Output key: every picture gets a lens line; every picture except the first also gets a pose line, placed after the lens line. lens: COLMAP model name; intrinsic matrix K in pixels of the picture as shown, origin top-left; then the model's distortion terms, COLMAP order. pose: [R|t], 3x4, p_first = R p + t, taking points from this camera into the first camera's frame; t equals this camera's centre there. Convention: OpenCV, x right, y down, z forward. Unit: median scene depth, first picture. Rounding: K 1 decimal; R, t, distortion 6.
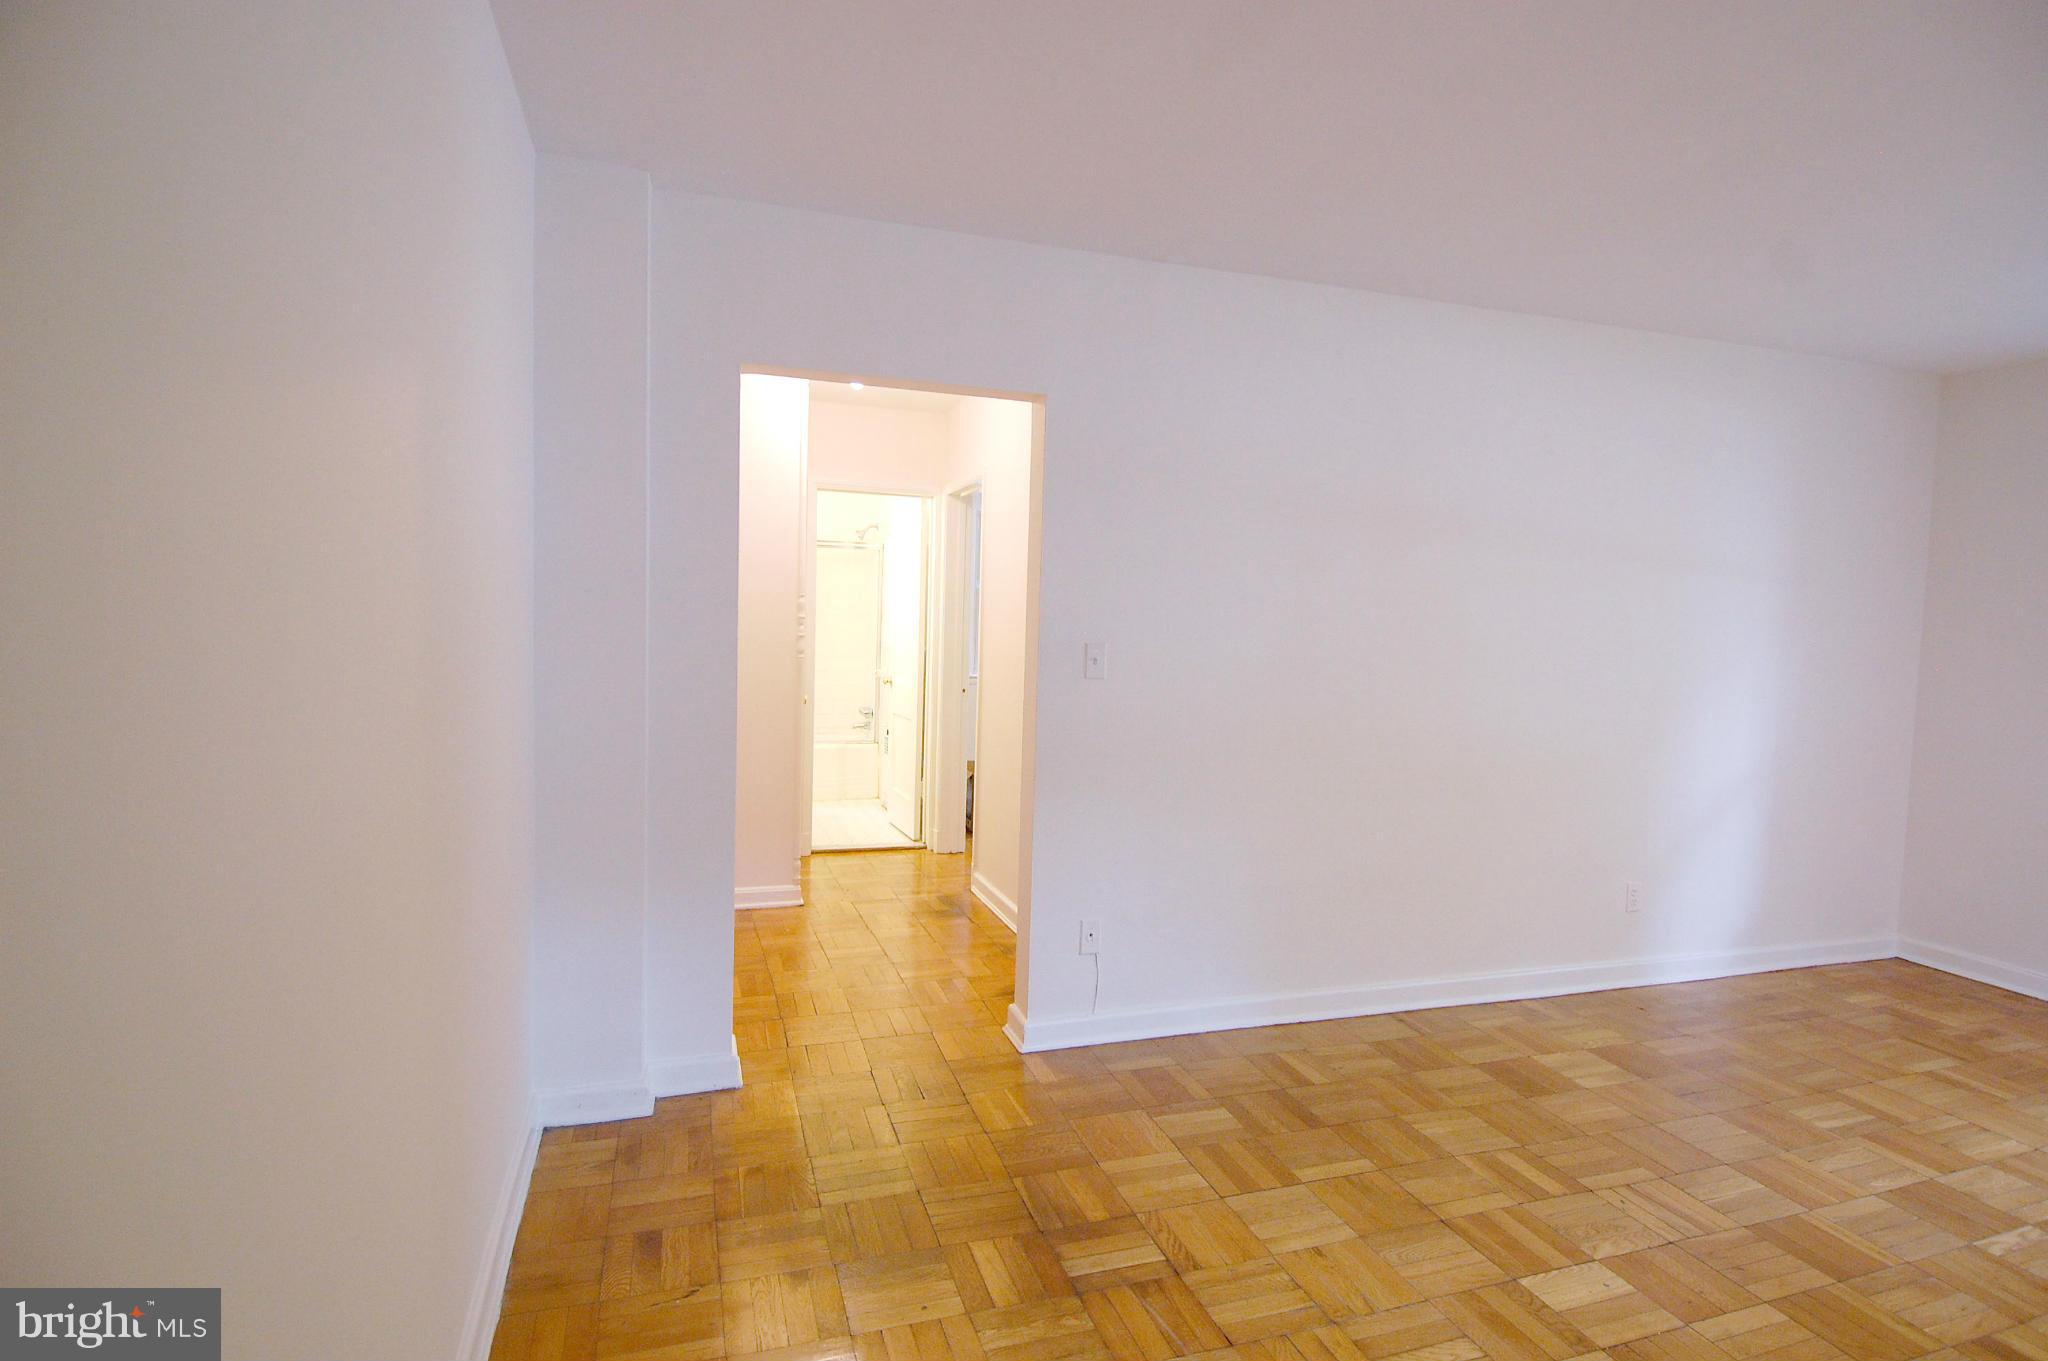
lens RADIAL K [[1069.2, 0, 1053.5], [0, 1069.2, 681.5], [0, 0, 1]] dist [0.031412, -0.040645]
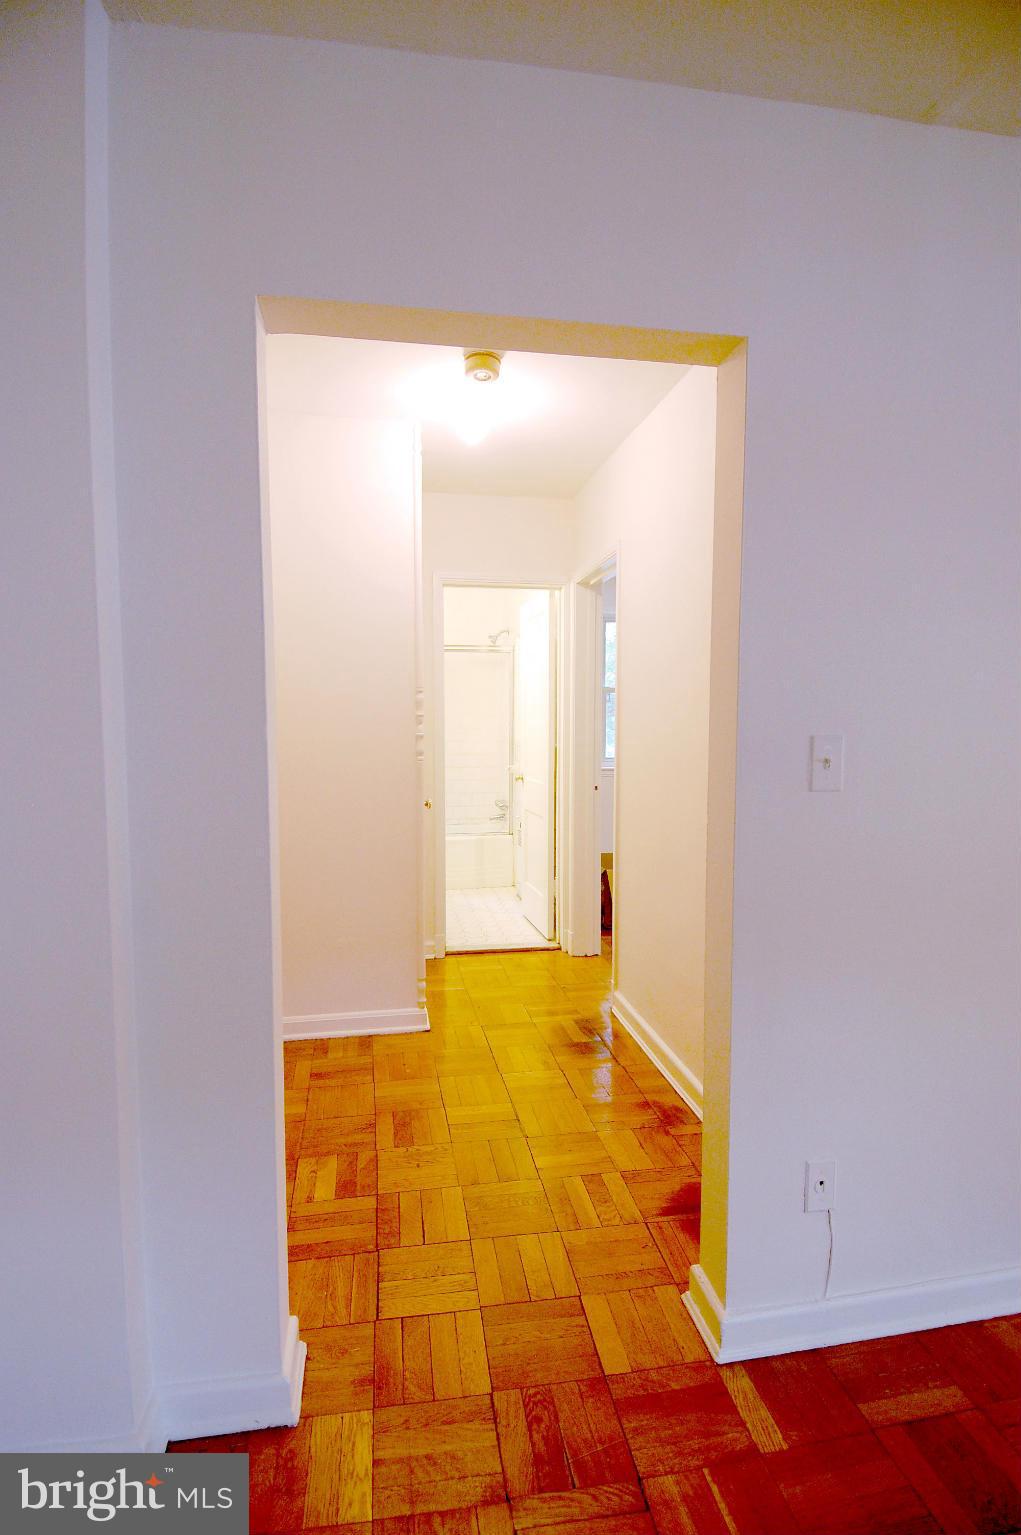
lens RADIAL K [[801.4, 0, 501.3], [0, 801.4, 779.4], [0, 0, 1]] dist [0.031412, -0.040645]
pose [[0.982864, -0.016400, -0.183600, -0.043274], [0.019512, 0.999695, 0.015154, -0.014312], [0.183295, -0.018477, 0.982884, 0.336323]]
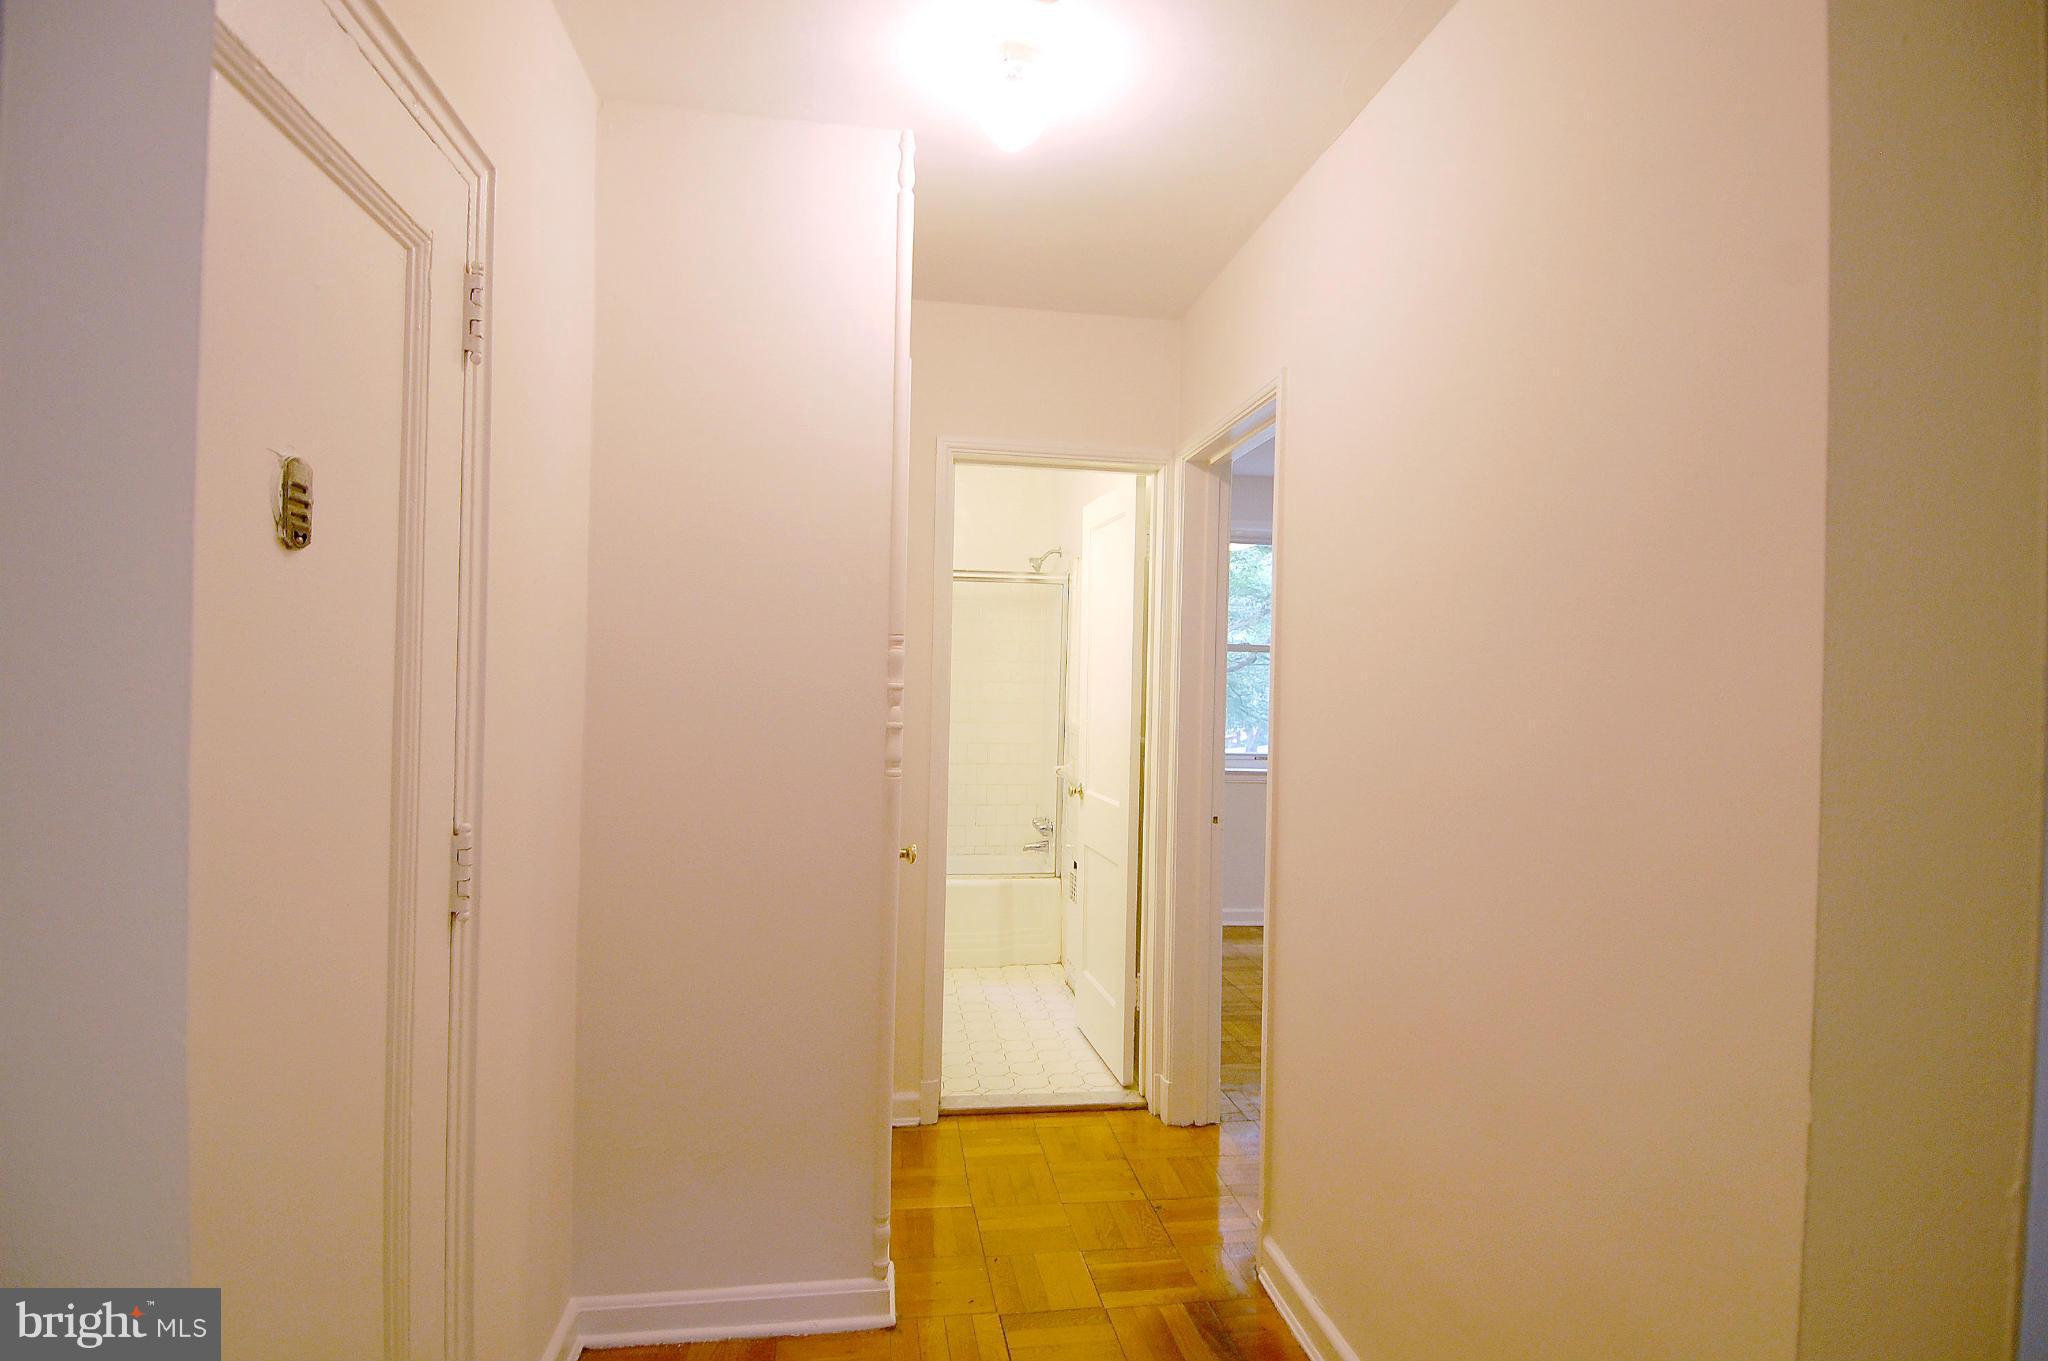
lens RADIAL K [[1069.2, 0, 1018.9], [0, 1069.2, 674.7], [0, 0, 1]] dist [0.031412, -0.040645]
pose [[0.979575, -0.008466, -0.200899, -0.087810], [-0.005014, 0.997774, -0.066496, -0.034082], [0.201015, 0.066145, 0.977352, 0.542428]]
